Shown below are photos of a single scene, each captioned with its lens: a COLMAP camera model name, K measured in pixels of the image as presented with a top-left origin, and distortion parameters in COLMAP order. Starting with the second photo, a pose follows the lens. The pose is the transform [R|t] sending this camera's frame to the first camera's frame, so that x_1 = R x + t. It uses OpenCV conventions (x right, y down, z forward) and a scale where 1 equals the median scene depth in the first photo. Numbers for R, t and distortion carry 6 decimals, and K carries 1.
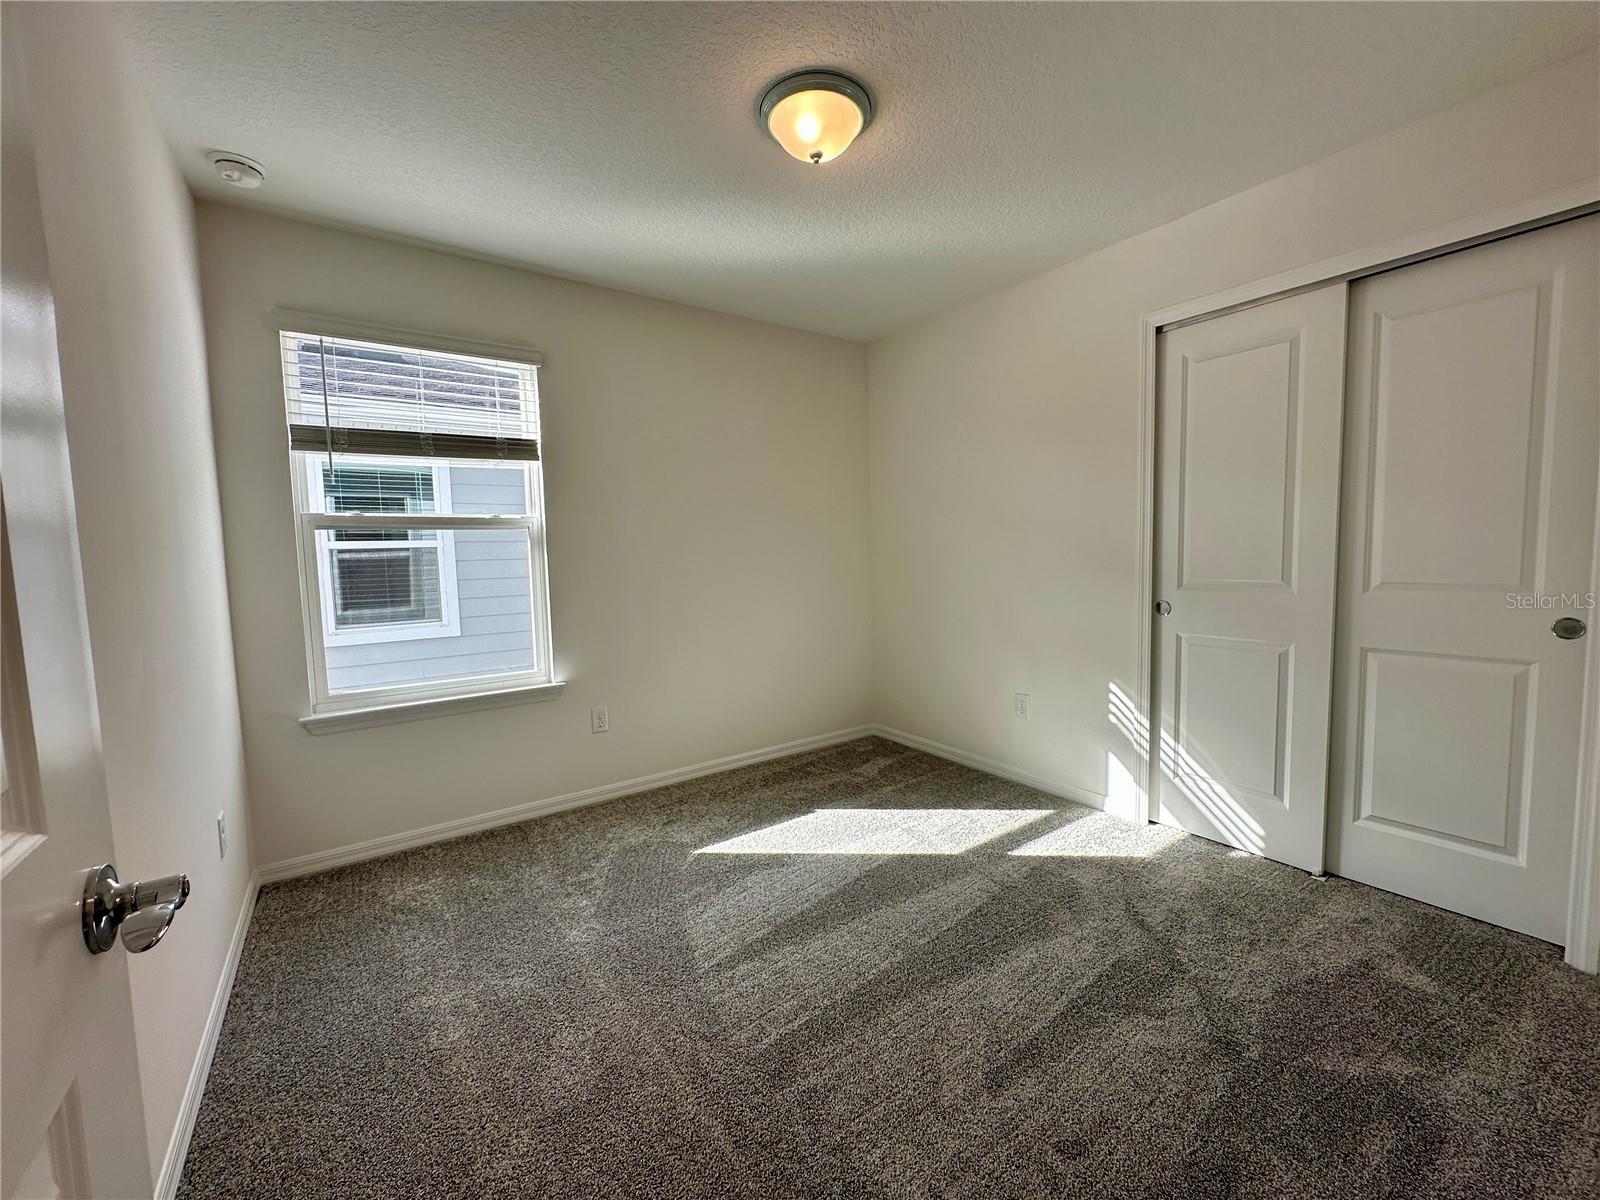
lens RADIAL K [[640.4, 0, 803.0], [0, 640.4, 601.2], [0, 0, 1]] dist [-0.003139, -0.000238]
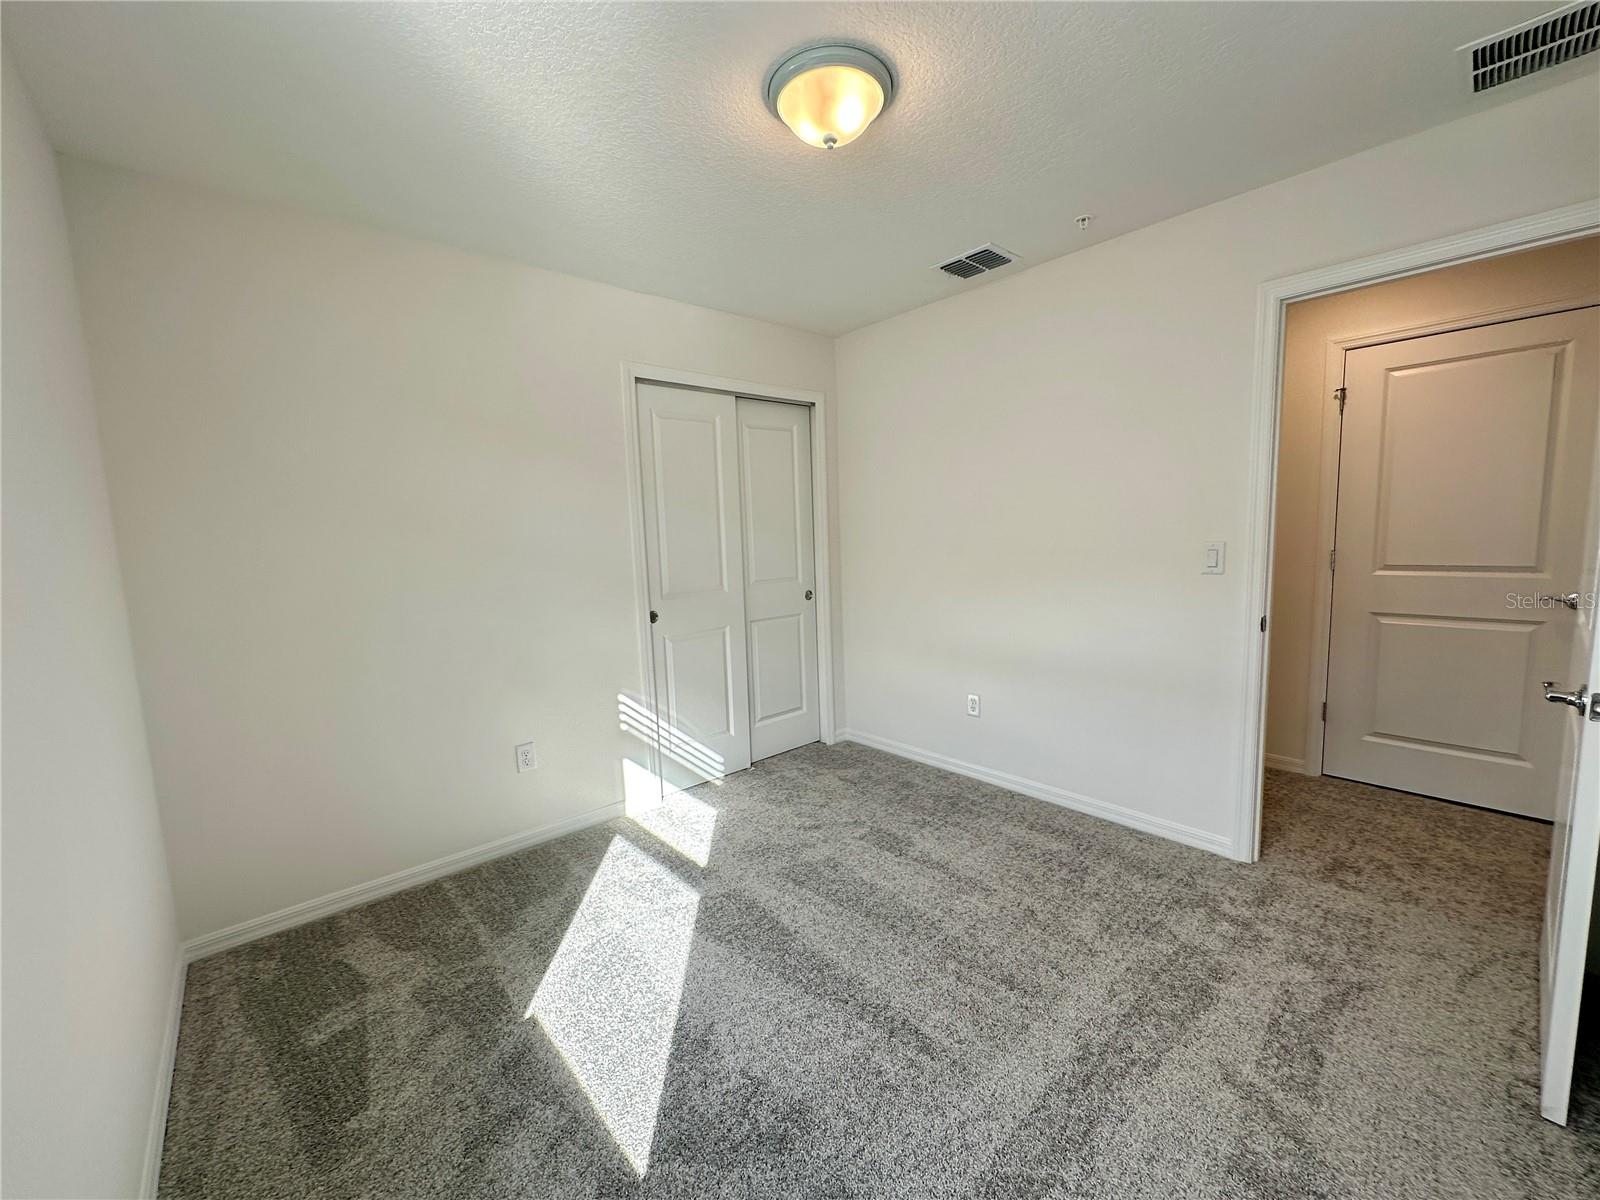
lens RADIAL K [[640.4, 0, 803.0], [0, 640.4, 601.2], [0, 0, 1]] dist [-0.003139, -0.000238]
pose [[-0.104620, -0.083946, 0.990963, -0.651919], [0.117896, 0.988358, 0.096172, -0.101412], [-0.987499, 0.126892, -0.093505, 0.852659]]
